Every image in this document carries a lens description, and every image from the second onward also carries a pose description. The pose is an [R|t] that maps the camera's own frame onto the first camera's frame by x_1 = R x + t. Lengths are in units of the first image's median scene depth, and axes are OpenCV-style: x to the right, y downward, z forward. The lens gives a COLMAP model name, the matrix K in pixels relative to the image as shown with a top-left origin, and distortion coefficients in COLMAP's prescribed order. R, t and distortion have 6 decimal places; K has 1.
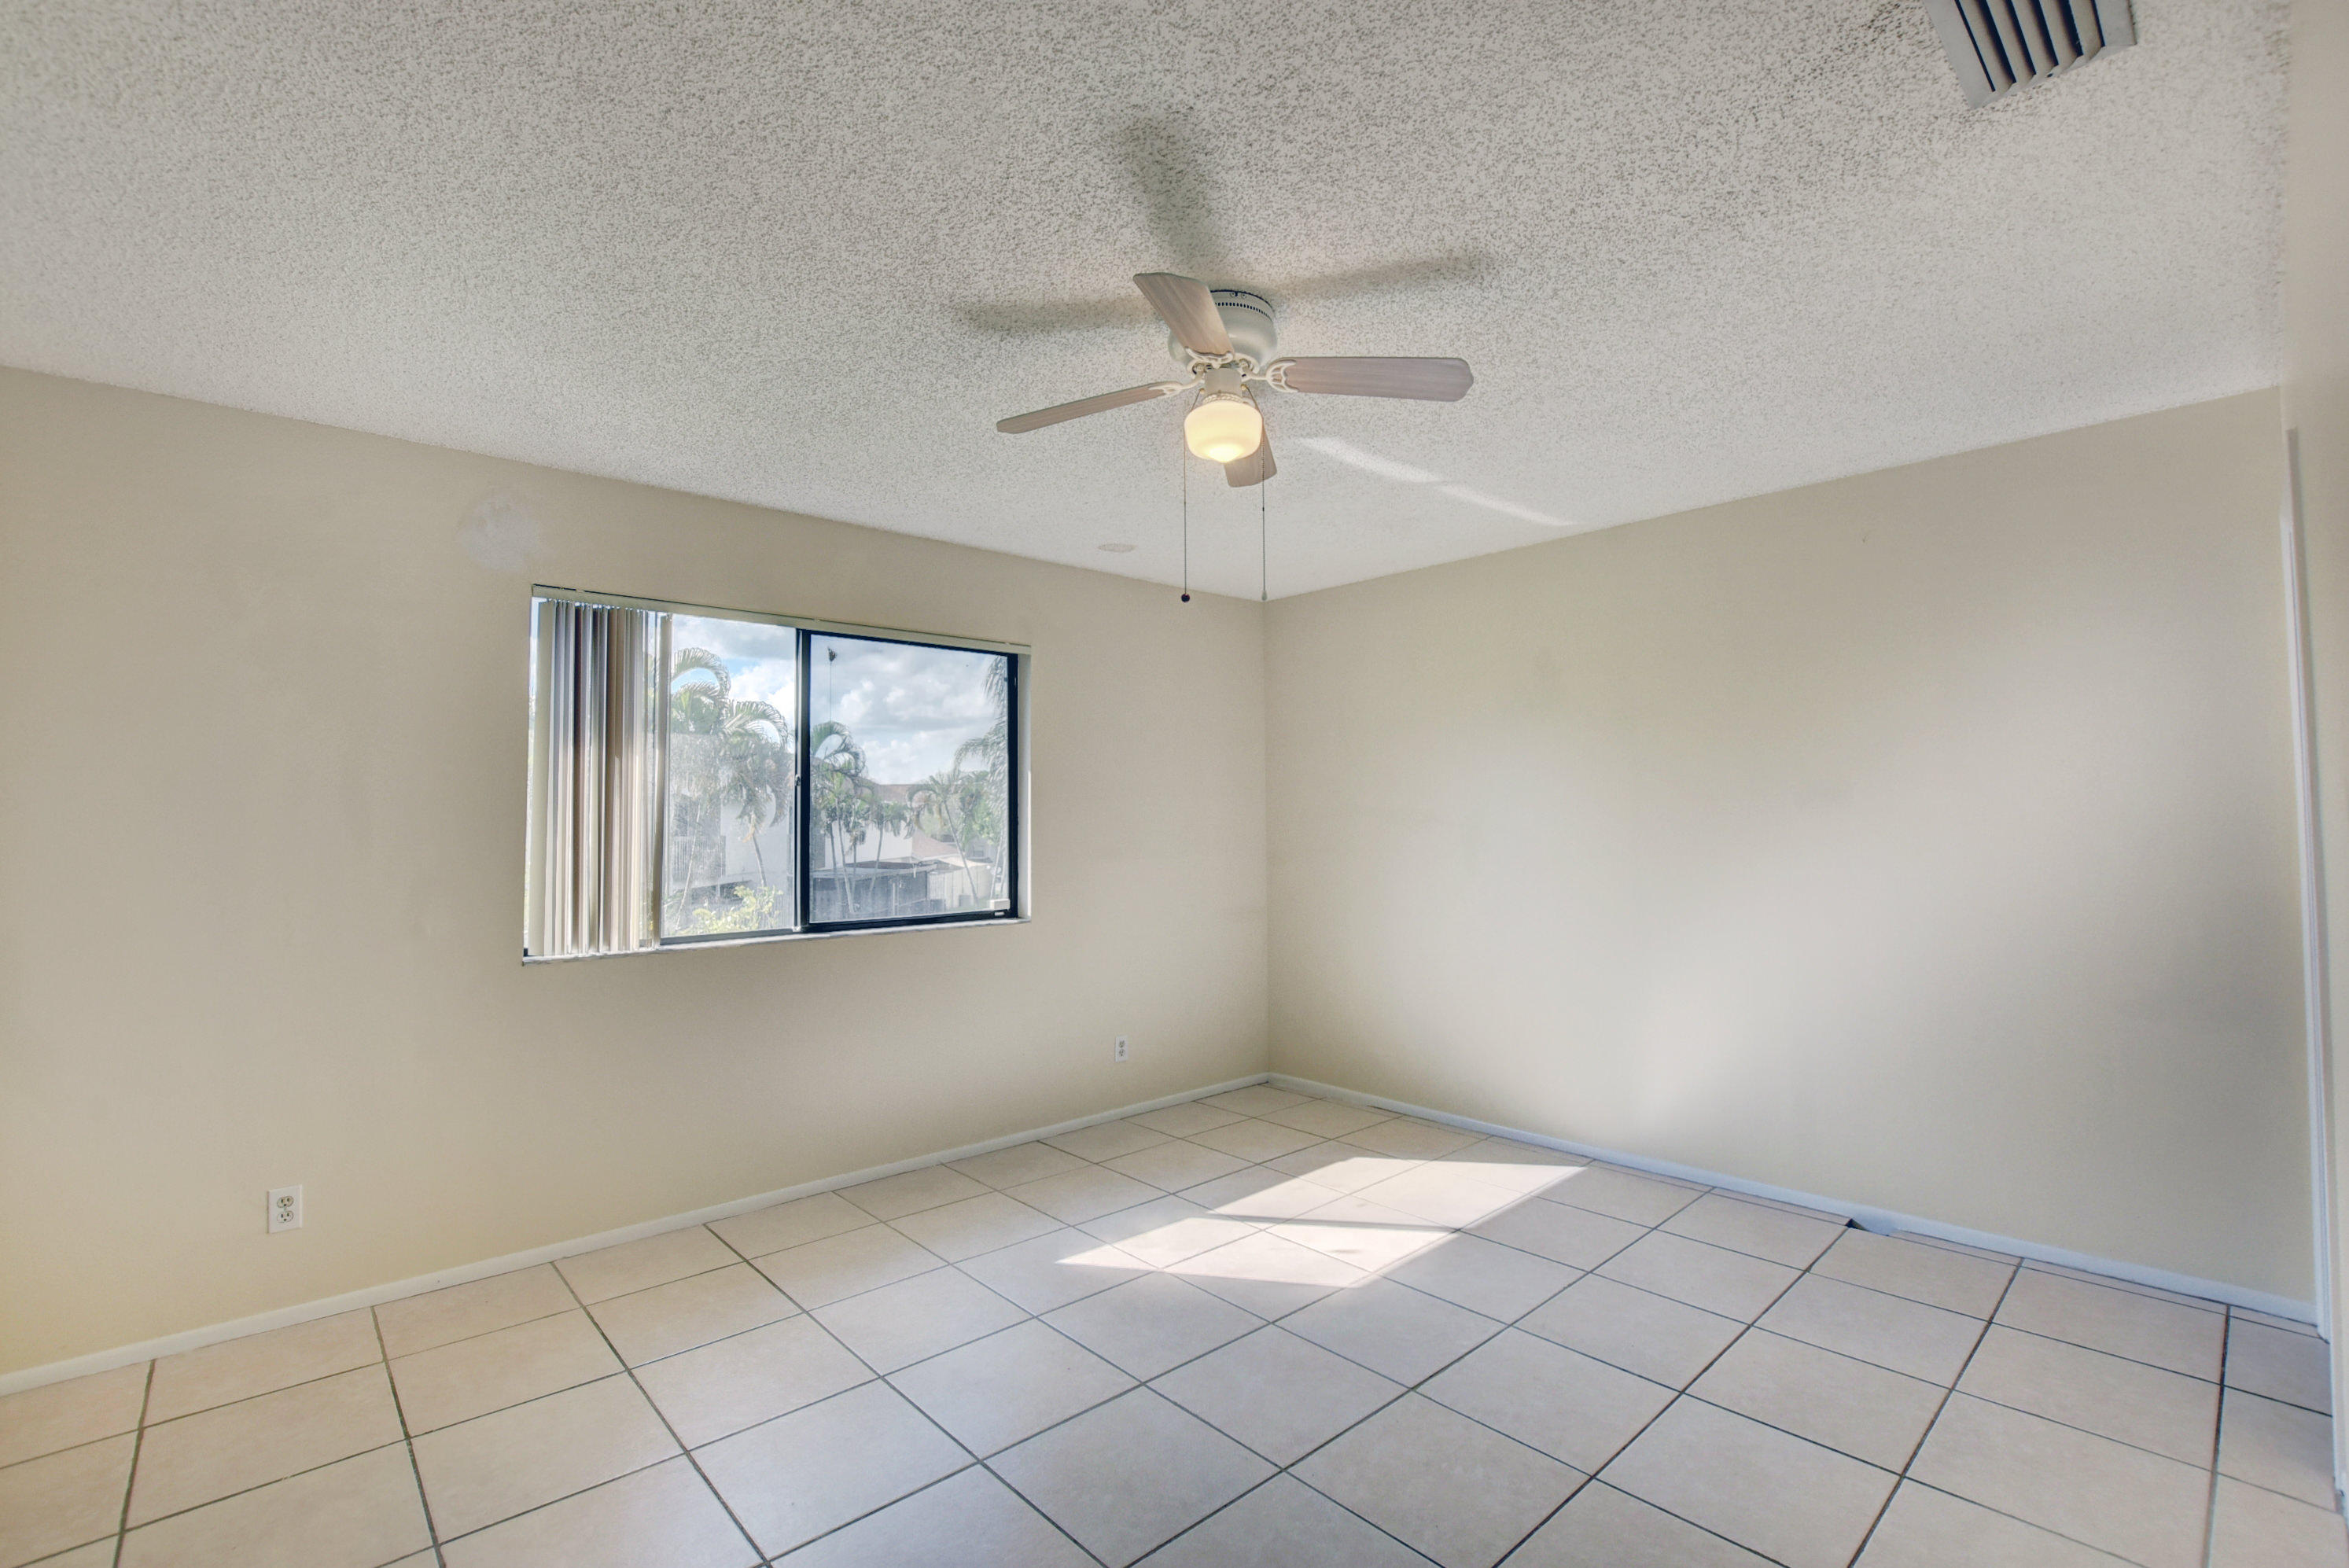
lens RADIAL K [[1026.4, 0, 1185.5], [0, 1026.4, 777.2], [0, 0, 1]] dist [-0.060016, 0.010301]
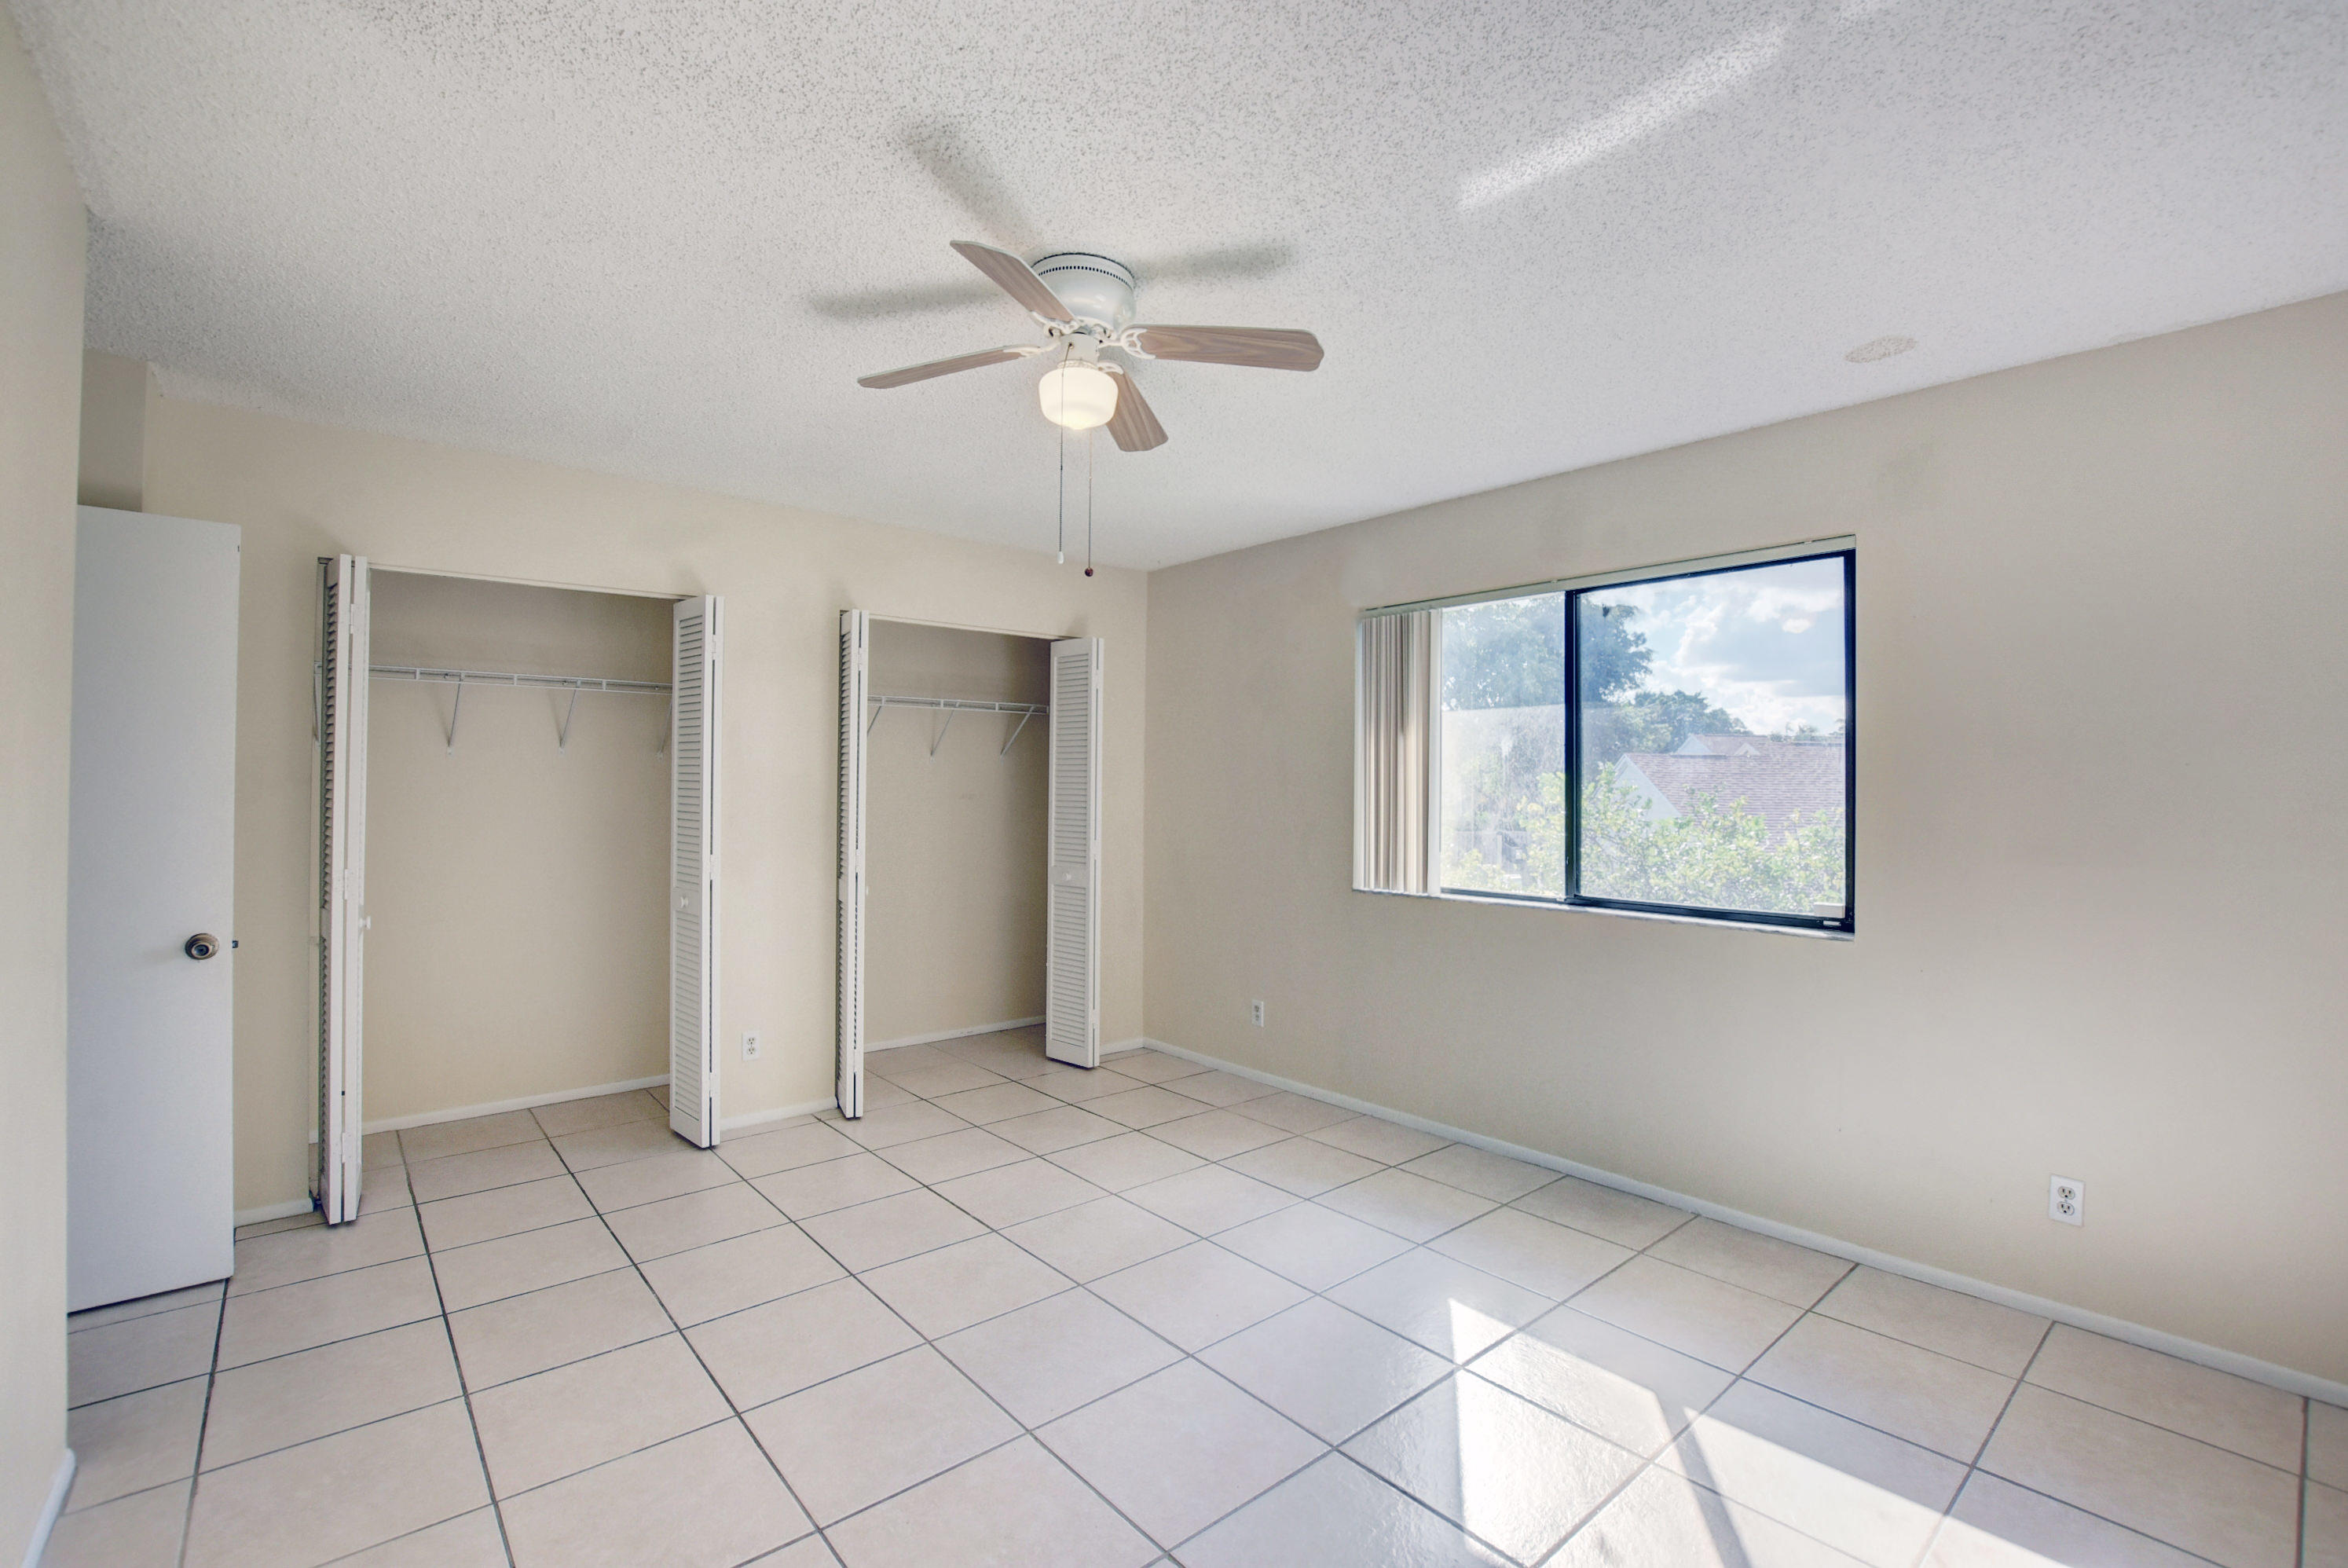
lens RADIAL K [[1026.0, 0, 1185.0], [0, 1026.0, 777.2], [0, 0, 1]] dist [-0.060016, 0.010301]
pose [[-0.046316, -0.000593, -0.998927, 0.983848], [0.037662, 0.999288, -0.002339, 0.031329], [0.998217, -0.037730, -0.046260, 1.089031]]
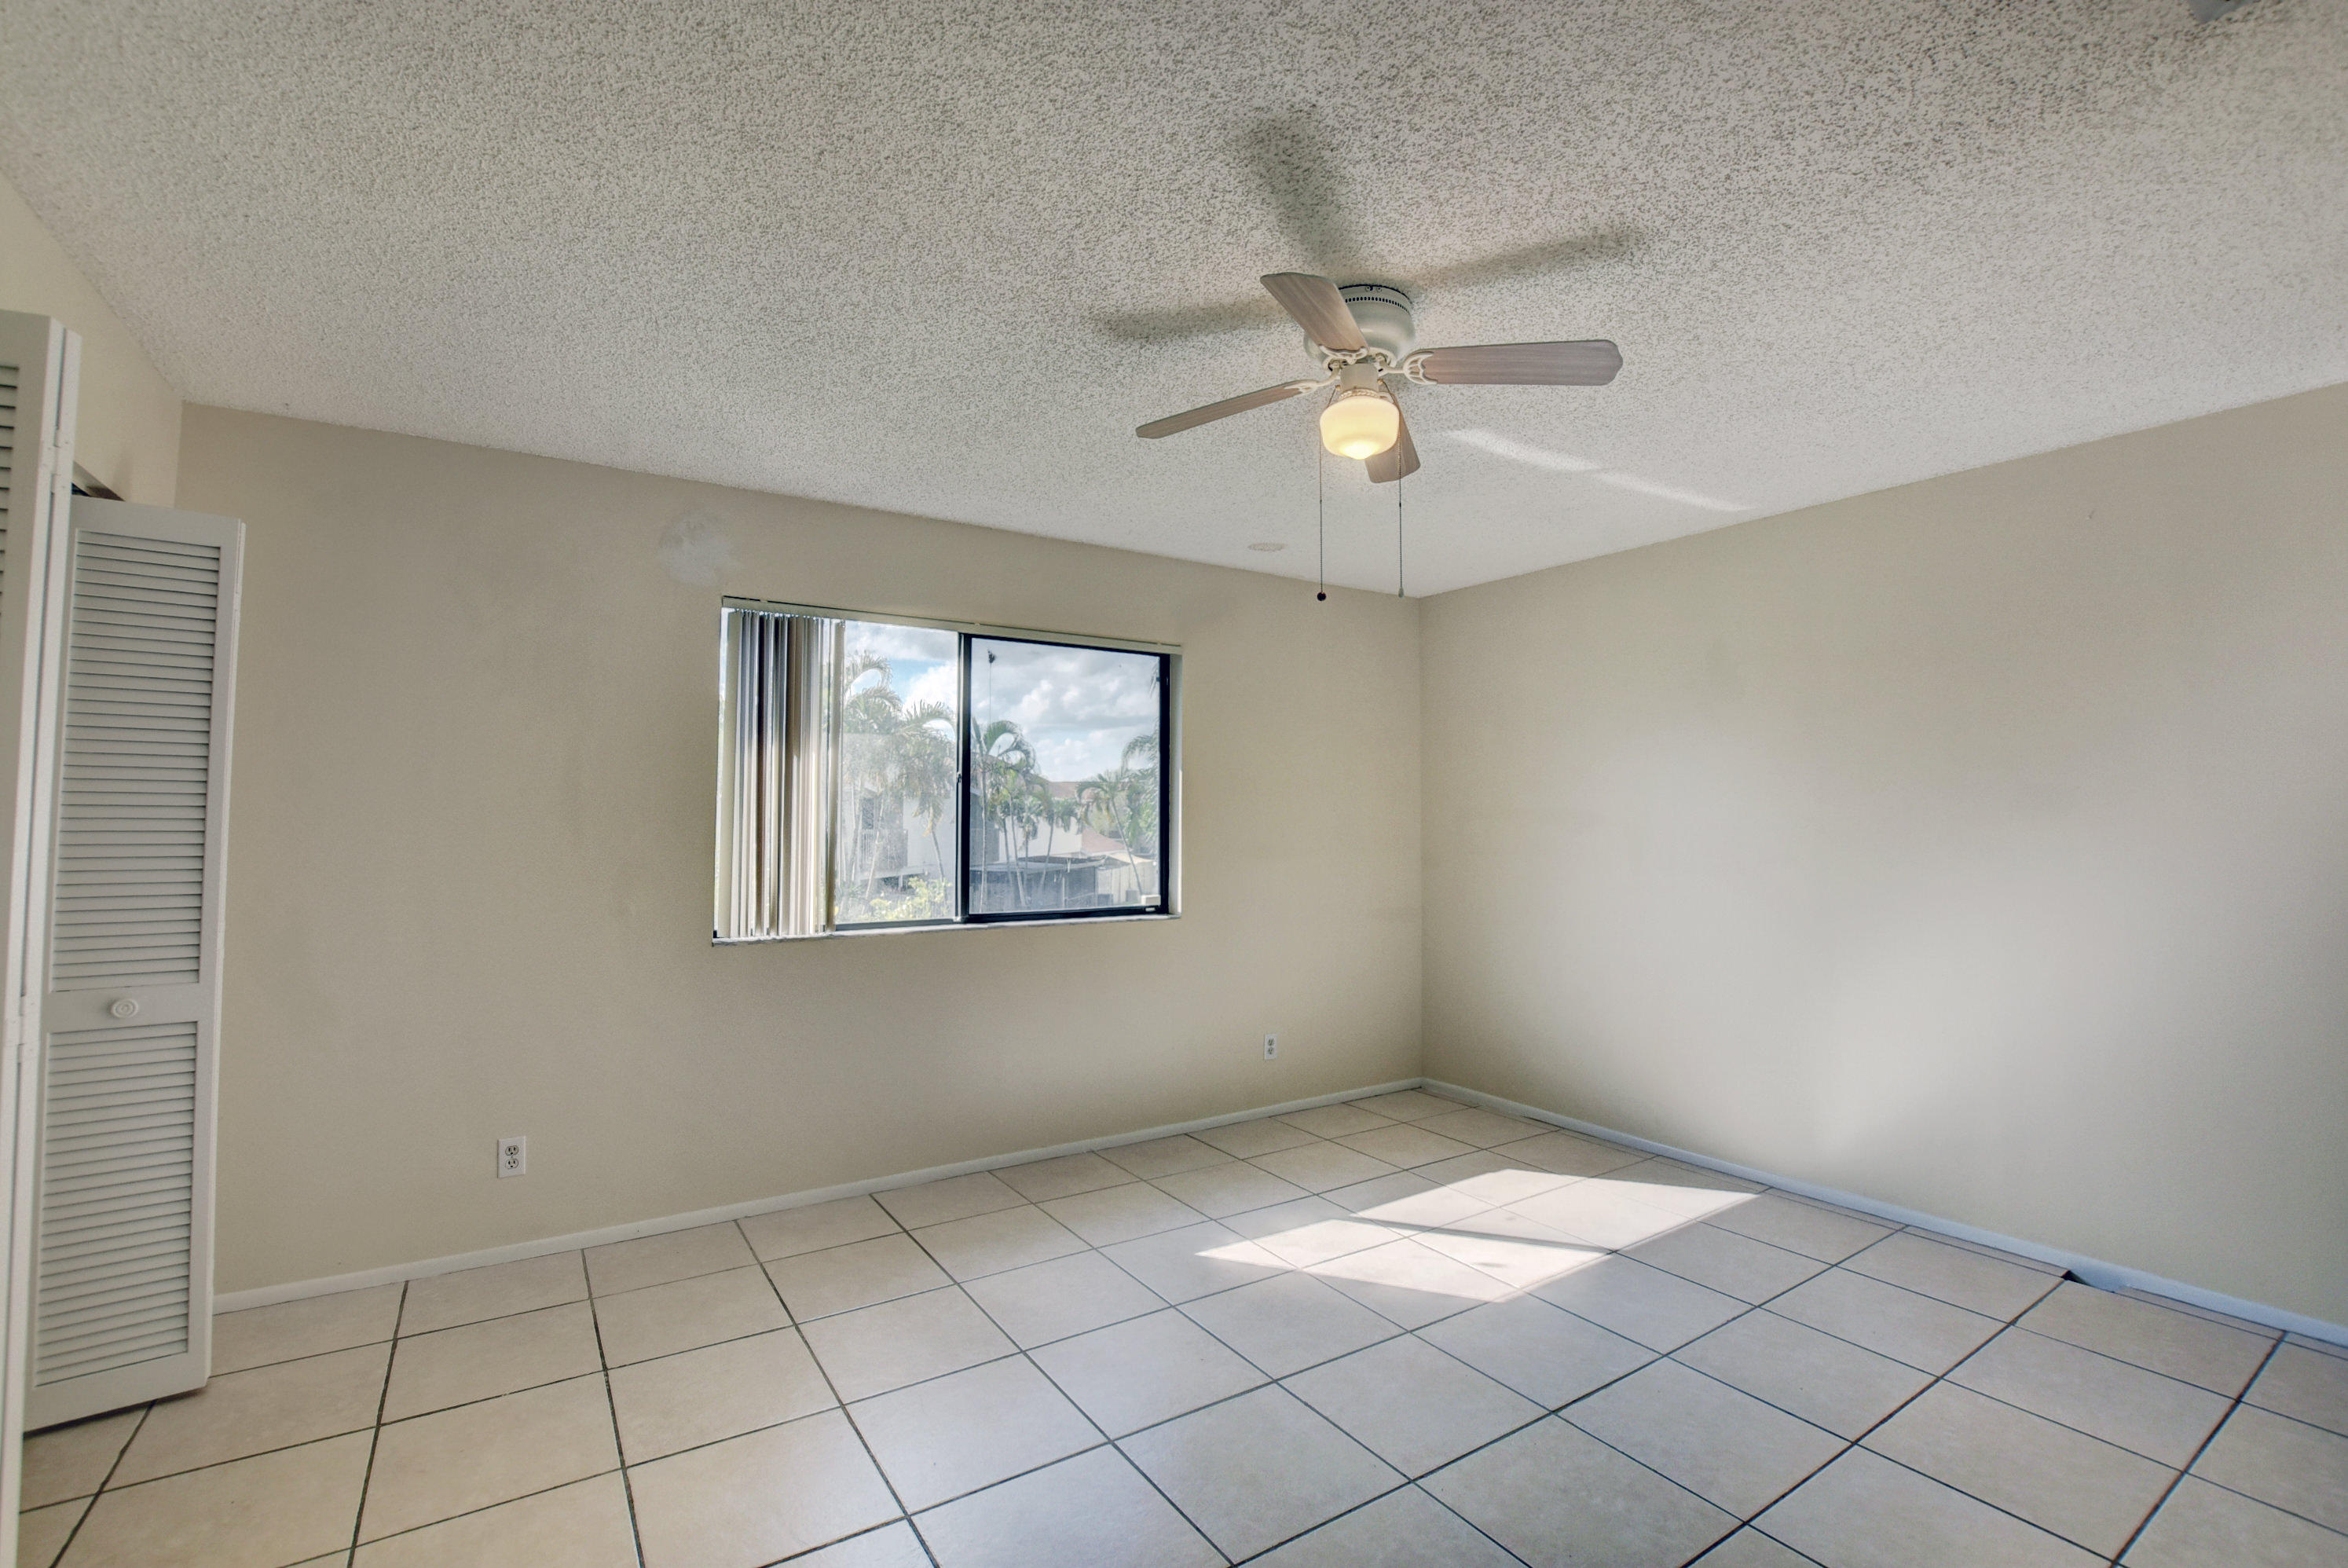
lens RADIAL K [[1026.0, 0, 1185.0], [0, 1026.0, 777.2], [0, 0, 1]] dist [-0.060016, 0.010301]
pose [[0.986545, 0.005314, -0.163404, 0.033621], [-0.005060, 0.999985, 0.001968, -0.000581], [0.163412, -0.001115, 0.986557, -0.003063]]
